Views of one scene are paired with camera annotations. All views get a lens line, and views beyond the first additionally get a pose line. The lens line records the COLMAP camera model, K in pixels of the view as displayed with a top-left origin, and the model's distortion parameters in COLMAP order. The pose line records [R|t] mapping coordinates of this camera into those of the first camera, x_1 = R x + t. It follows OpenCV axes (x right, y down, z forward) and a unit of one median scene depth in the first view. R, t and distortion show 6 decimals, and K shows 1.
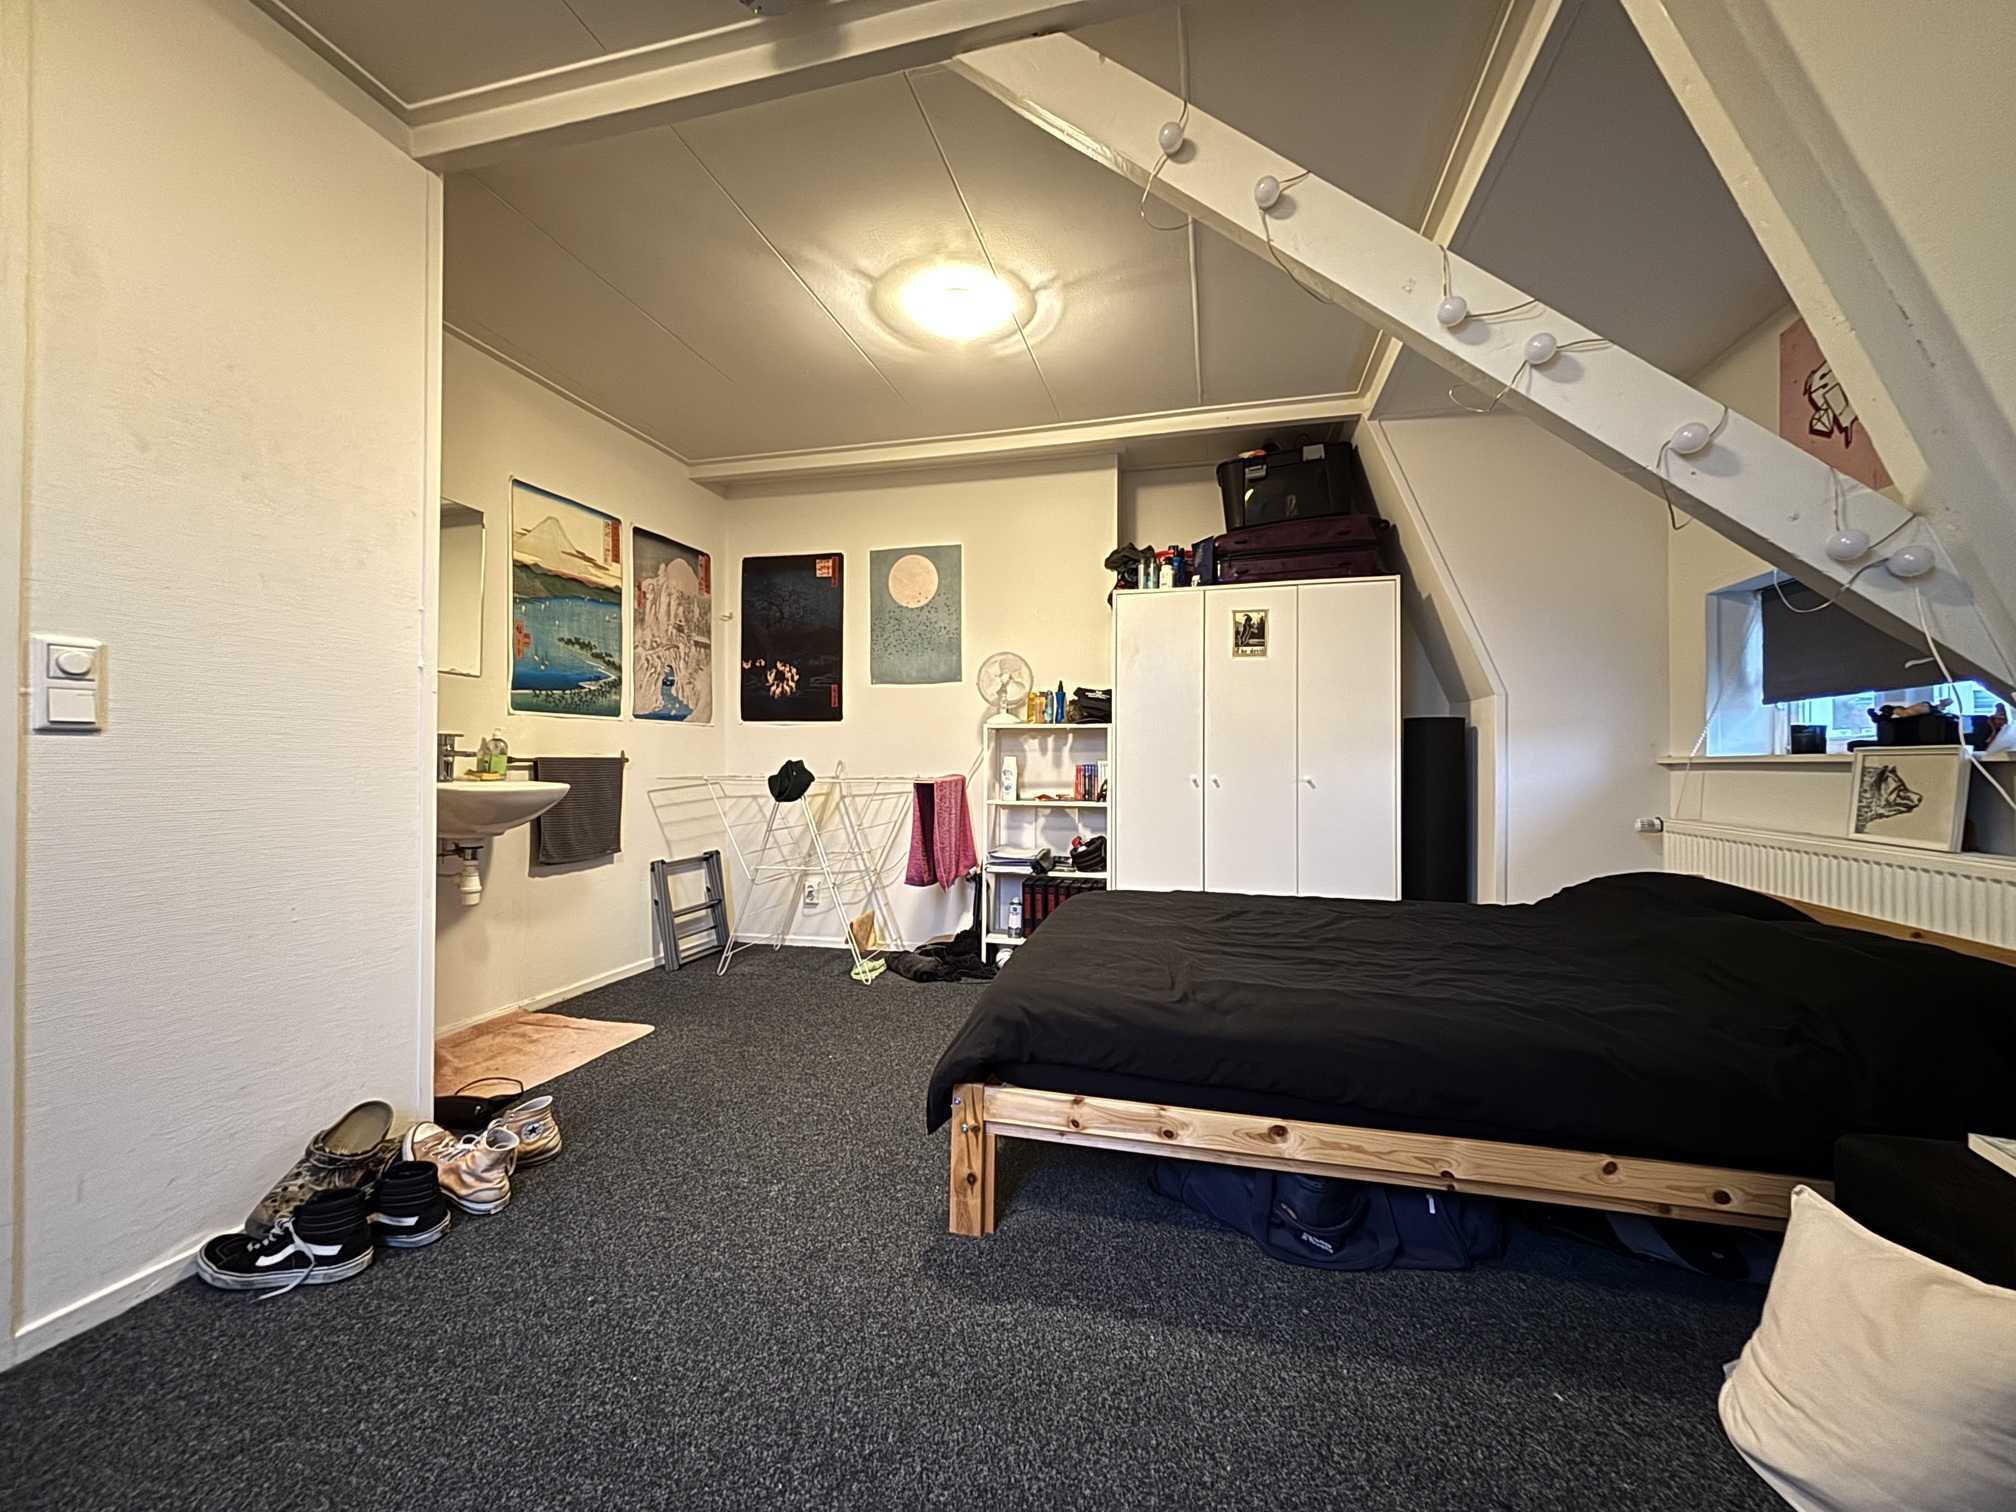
lens RADIAL K [[813.8, 0, 1010.7], [0, 813.8, 754.1], [0, 0, 1]] dist [0.000198, 0.000472]
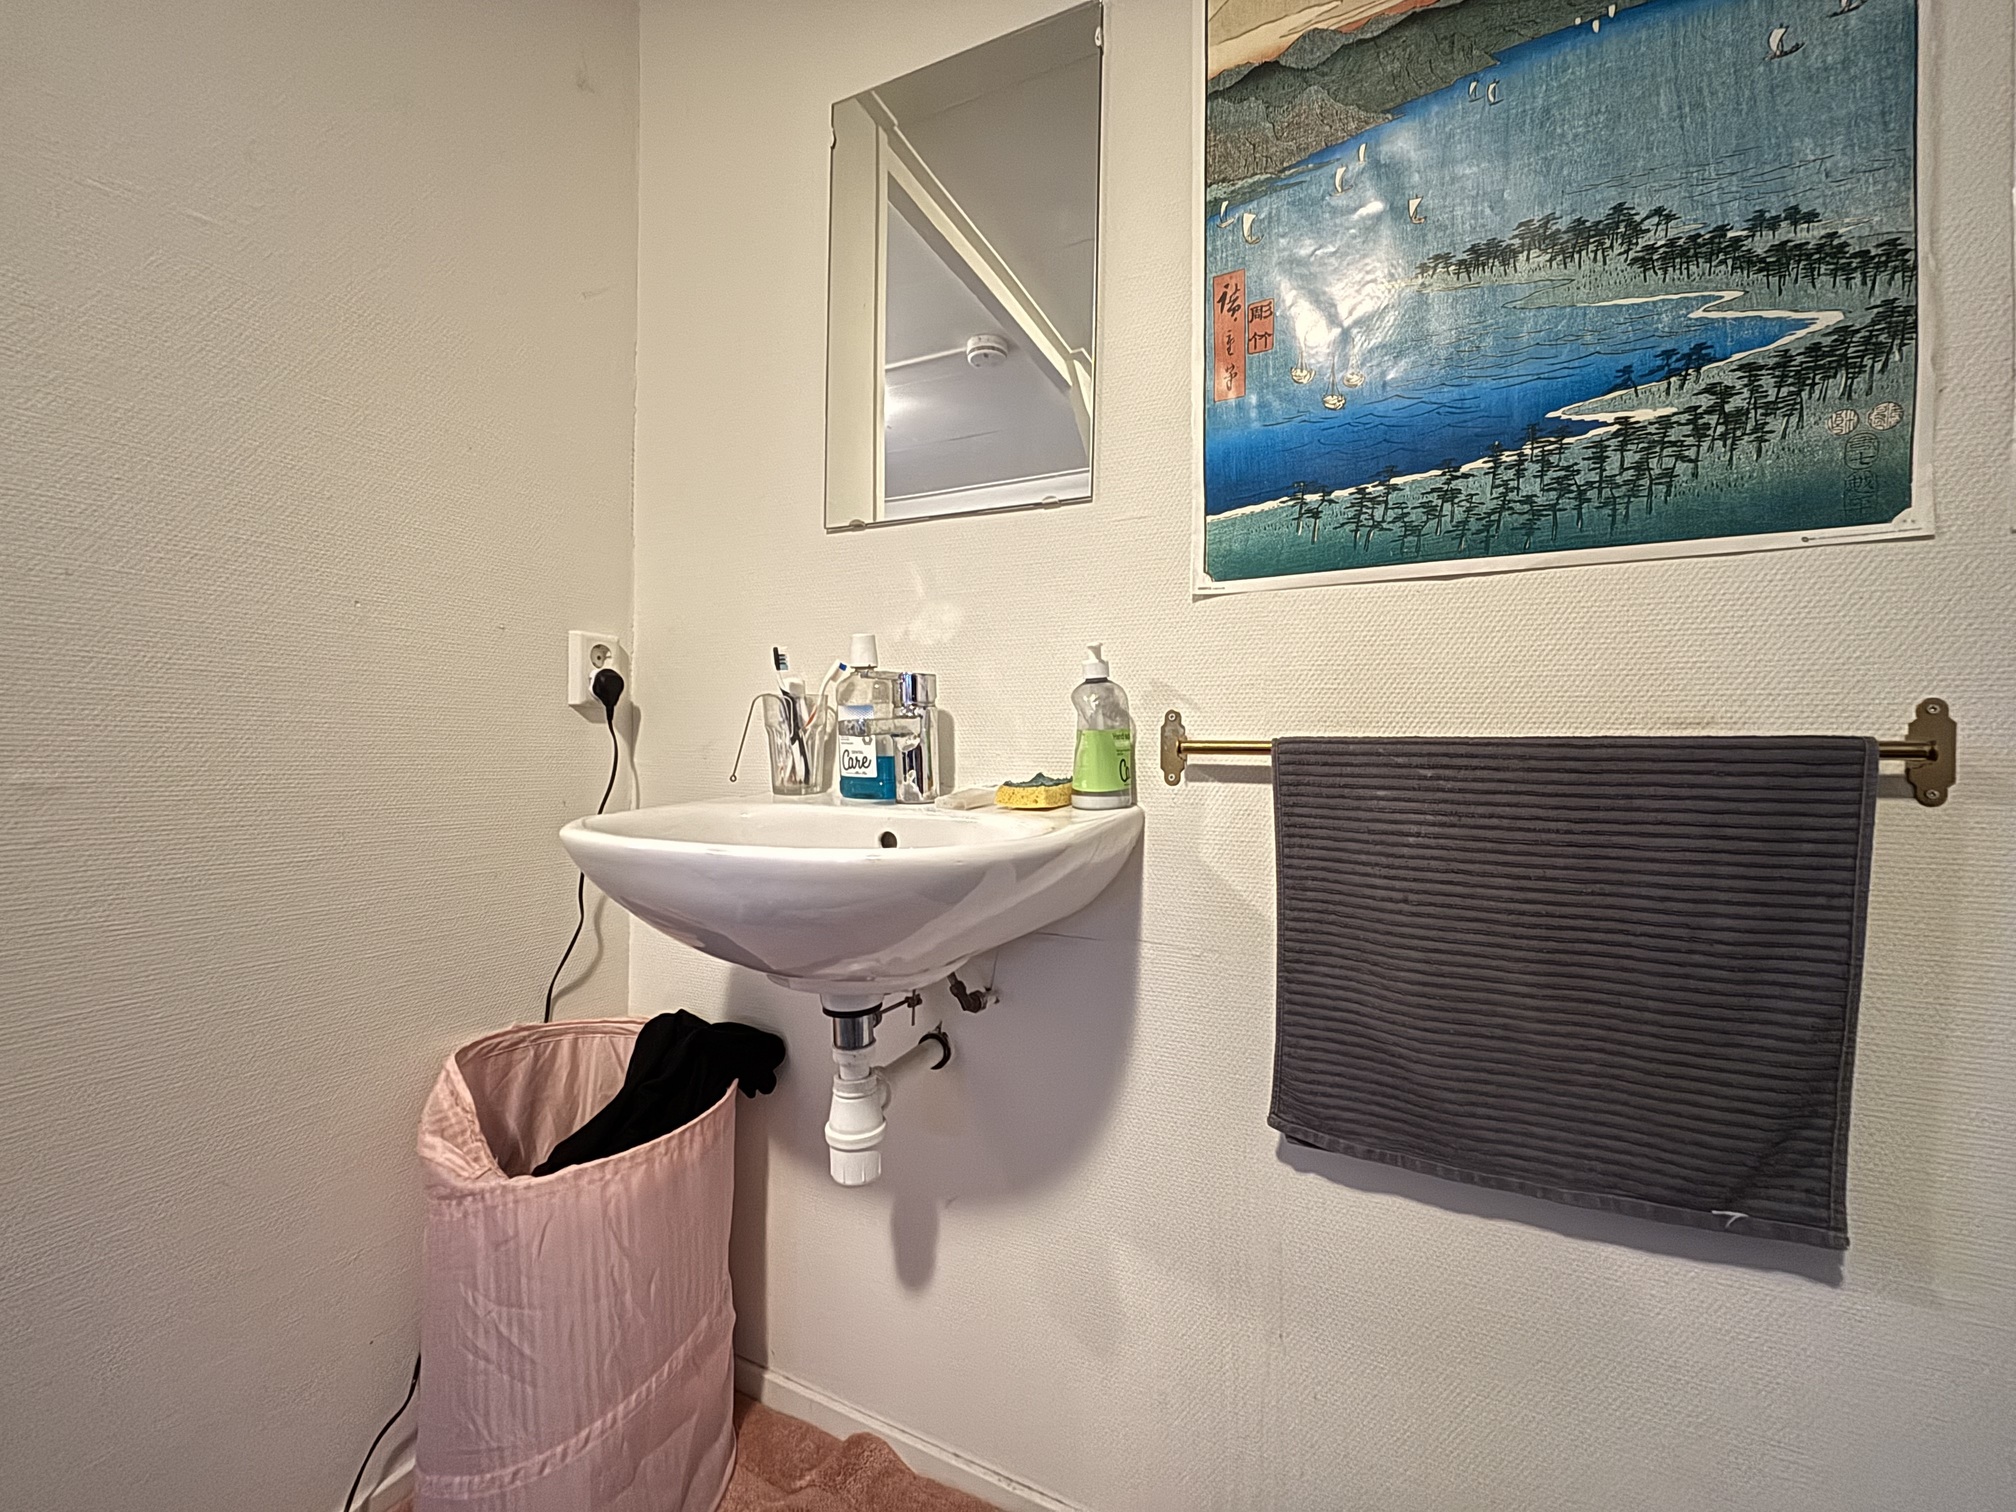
lens RADIAL K [[813.8, 0, 1003.8], [0, 813.8, 748.0], [0, 0, 1]] dist [0.000198, 0.000472]
pose [[-0.195594, -0.003383, -0.980679, -0.264956], [0.000676, 0.999993, -0.003584, 0.007354], [0.980685, -0.001364, -0.195590, 0.858144]]
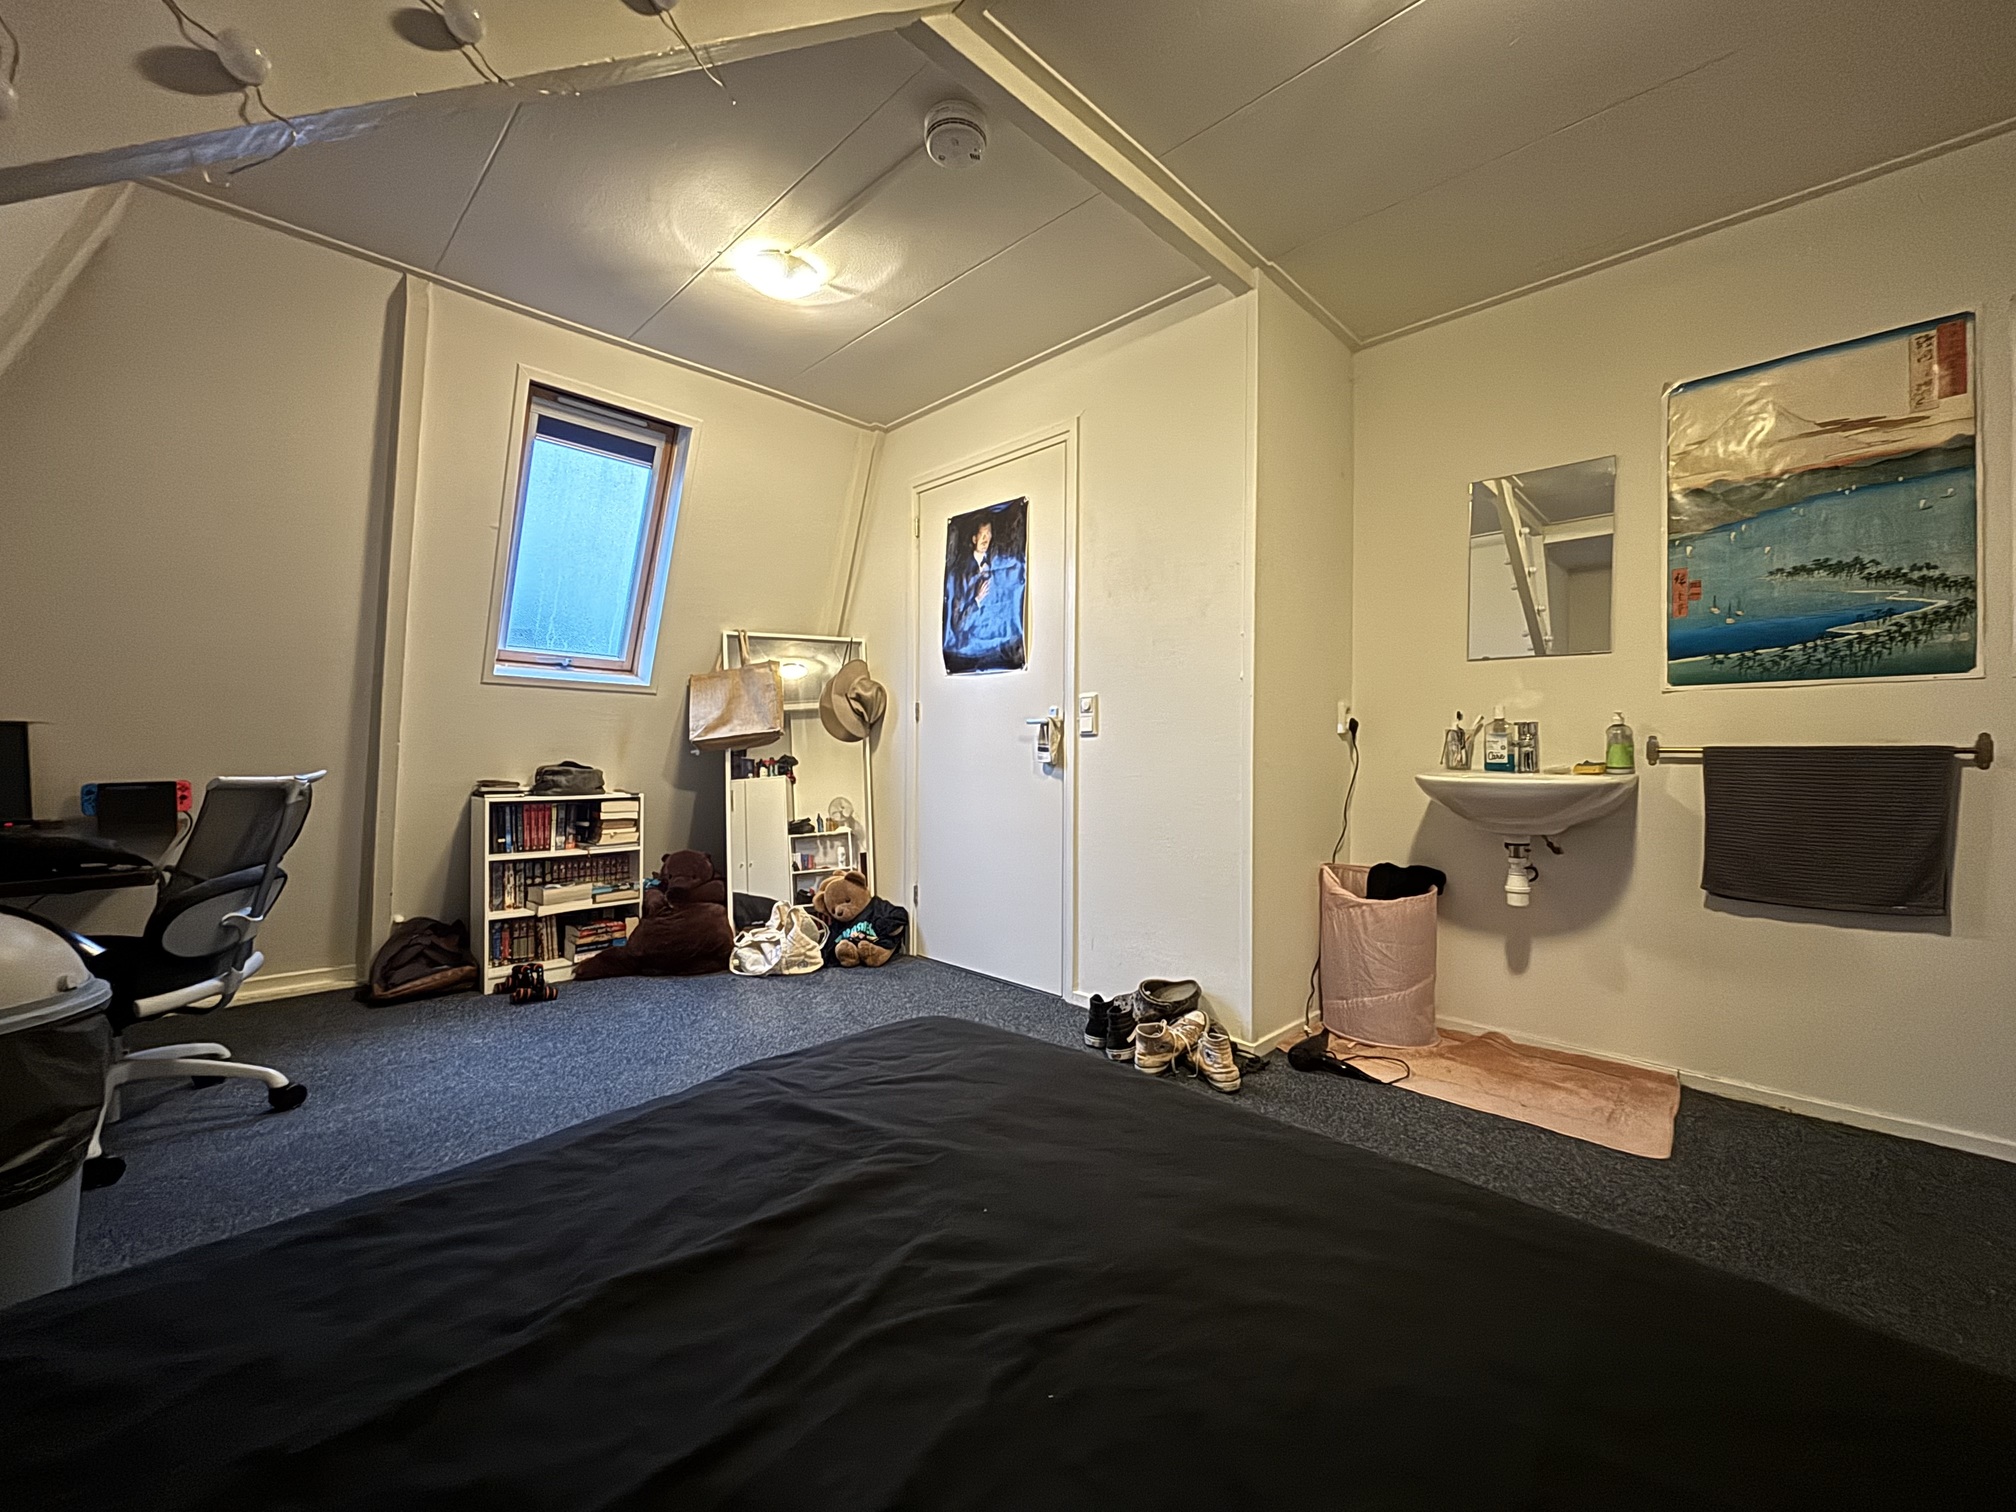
lens RADIAL K [[813.8, 0, 996.9], [0, 813.8, 751.5], [0, 0, 1]] dist [0.000198, 0.000472]
pose [[-0.517012, -0.005746, -0.855959, 0.333520], [0.000038, 0.999977, -0.006736, 0.011680], [0.855978, -0.003515, -0.517000, 0.742350]]
